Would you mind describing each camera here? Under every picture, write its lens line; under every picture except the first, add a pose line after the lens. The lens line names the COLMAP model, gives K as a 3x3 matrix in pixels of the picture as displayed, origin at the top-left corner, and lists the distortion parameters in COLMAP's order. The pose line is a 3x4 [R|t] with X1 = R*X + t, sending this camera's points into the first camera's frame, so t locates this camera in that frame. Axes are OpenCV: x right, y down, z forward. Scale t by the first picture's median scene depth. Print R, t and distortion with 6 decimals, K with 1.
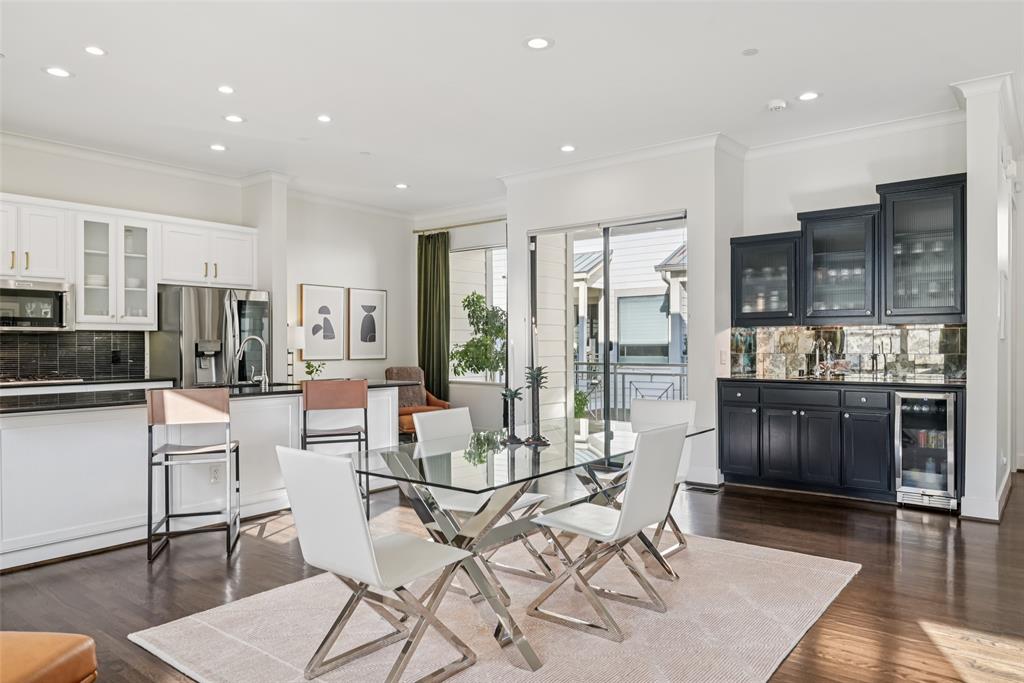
lens RADIAL K [[679.9, 0, 513.0], [0, 679.9, 343.2], [0, 0, 1]] dist [0.005489, -0.002583]
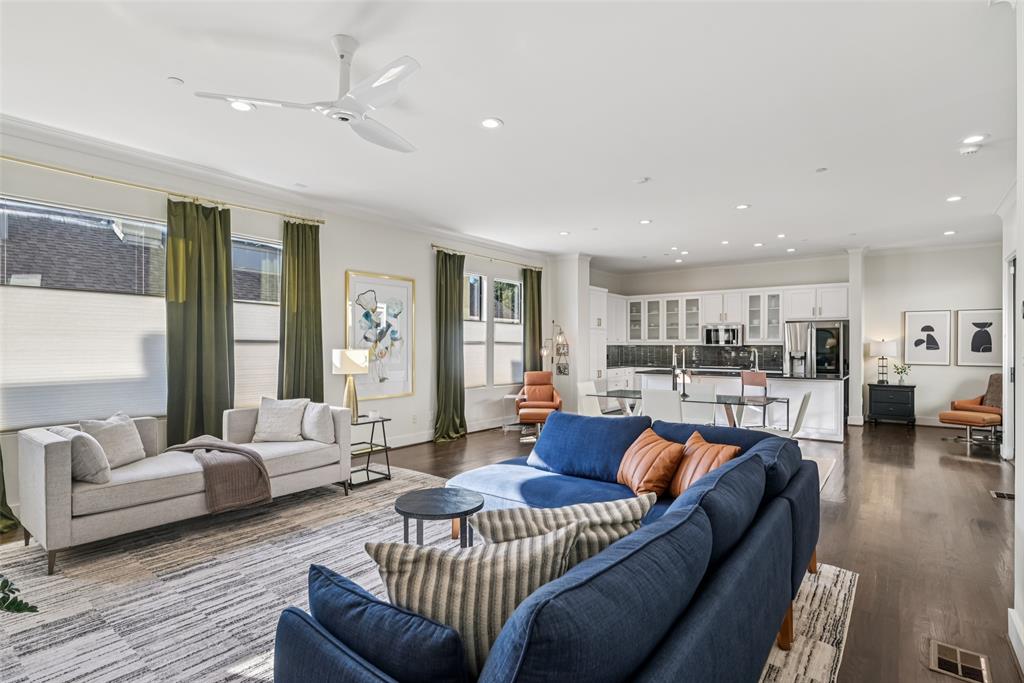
lens RADIAL K [[524.5, 0, 513.8], [0, 524.5, 347.1], [0, 0, 1]] dist [0.001933, 0.000359]
pose [[0.040549, 0.003434, -0.999172, 0.941741], [-0.001501, 0.999993, 0.003376, -0.017449], [0.999176, 0.001363, 0.040554, 0.156647]]
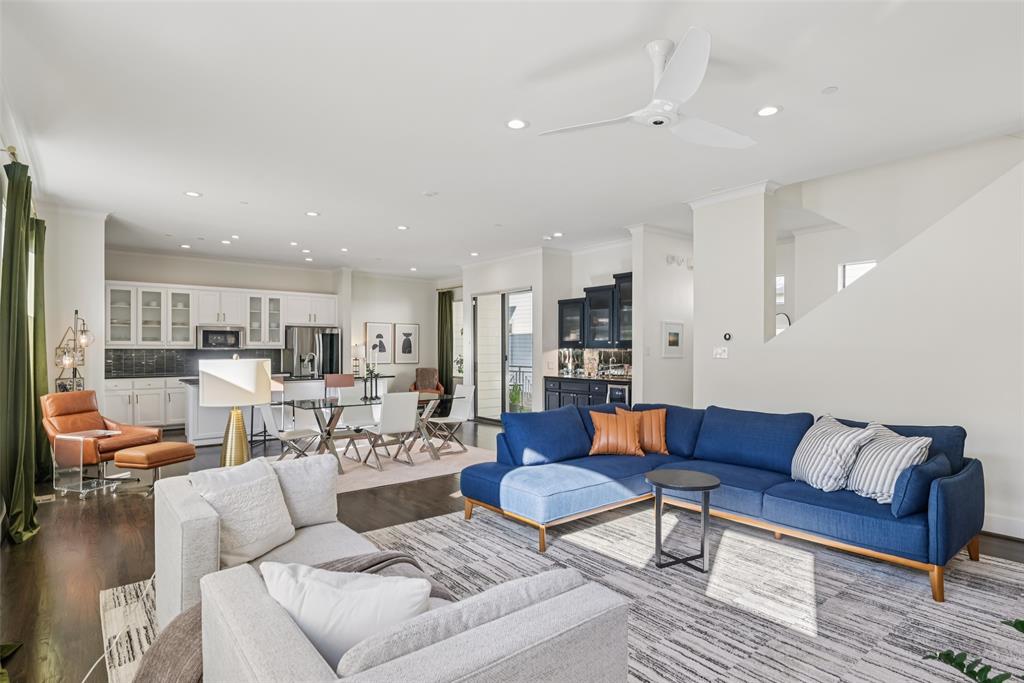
lens RADIAL K [[524.5, 0, 513.9], [0, 524.5, 341.0], [0, 0, 1]] dist [0.001933, 0.000359]
pose [[0.978787, 0.000904, -0.204878, 0.459582], [-0.003823, 0.999897, -0.013851, -0.022386], [0.204844, 0.014341, 0.978690, -0.383724]]
